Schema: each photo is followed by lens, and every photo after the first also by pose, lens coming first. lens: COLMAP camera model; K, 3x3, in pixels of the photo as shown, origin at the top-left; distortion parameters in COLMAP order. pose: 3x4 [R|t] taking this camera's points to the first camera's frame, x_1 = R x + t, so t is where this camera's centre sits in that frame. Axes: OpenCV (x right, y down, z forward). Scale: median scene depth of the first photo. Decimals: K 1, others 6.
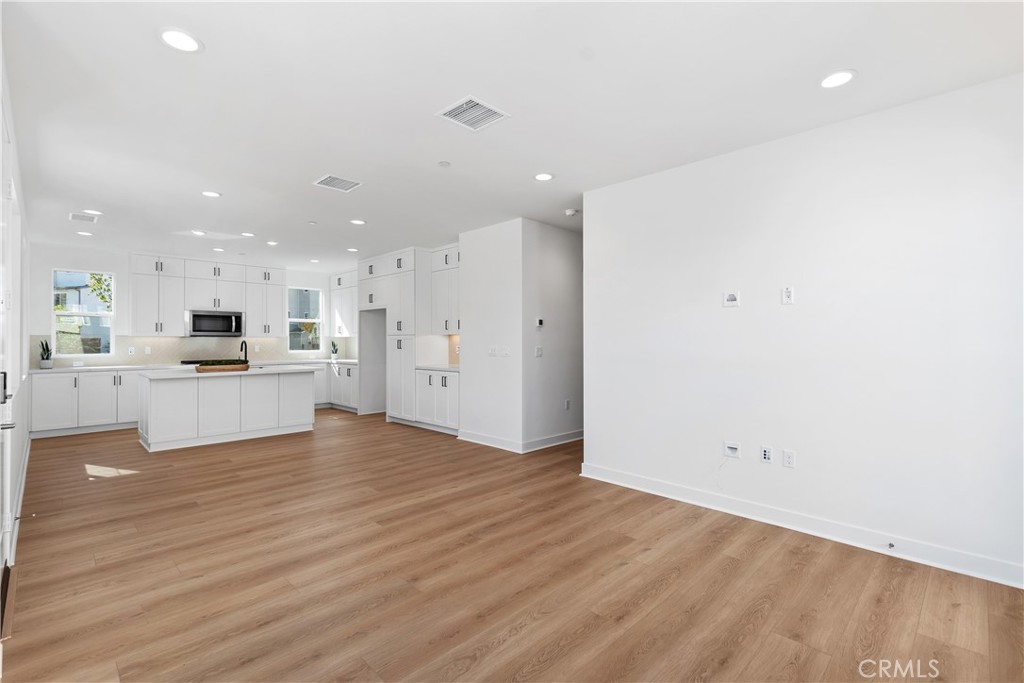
lens RADIAL K [[463.7, 0, 506.6], [0, 463.7, 337.7], [0, 0, 1]] dist [0.002403, -0.000729]
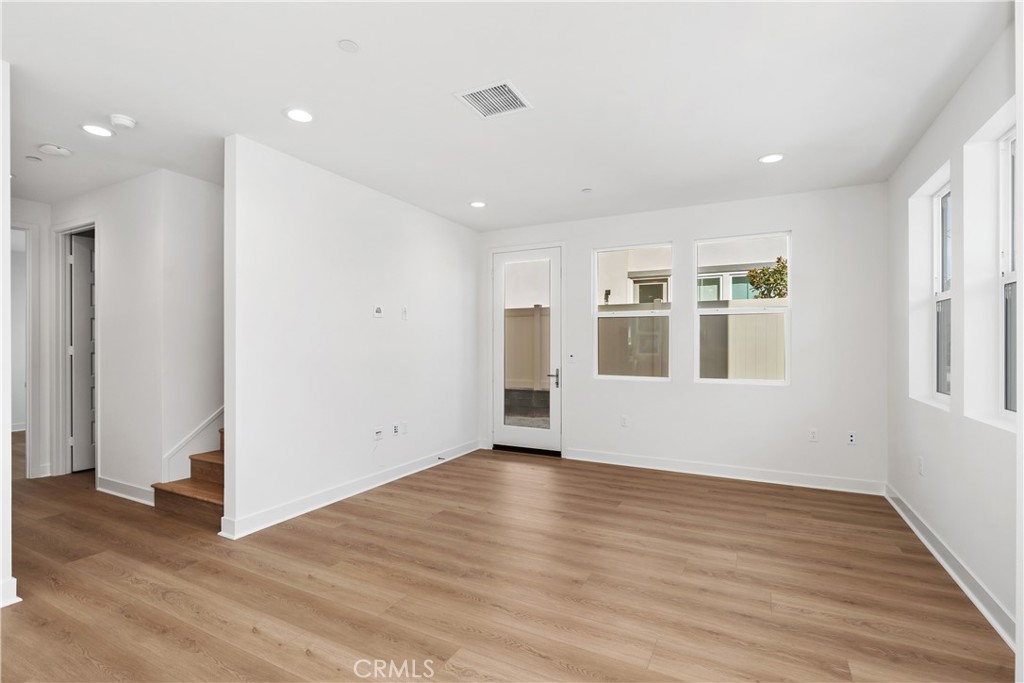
lens RADIAL K [[479.8, 0, 508.3], [0, 479.8, 346.0], [0, 0, 1]] dist [-0.017208, 0.000181]
pose [[-0.298966, -0.003585, 0.954257, -0.851665], [-0.000948, 0.999994, 0.003460, 0.004230], [-0.954263, 0.000130, -0.298968, 1.082236]]
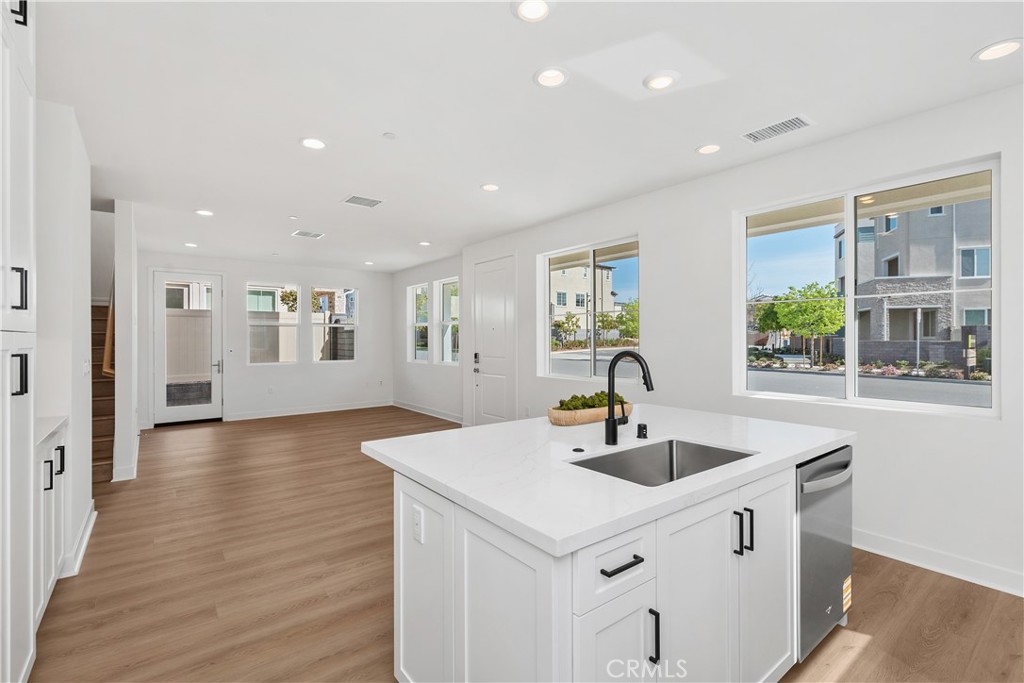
lens RADIAL K [[463.7, 0, 511.6], [0, 463.7, 339.0], [0, 0, 1]] dist [0.002403, -0.000729]
pose [[-0.992962, 0.000686, 0.118430, -1.074523], [0.000636, 1.000000, -0.000459, -0.019433], [-0.118431, -0.000380, -0.992962, 2.818859]]
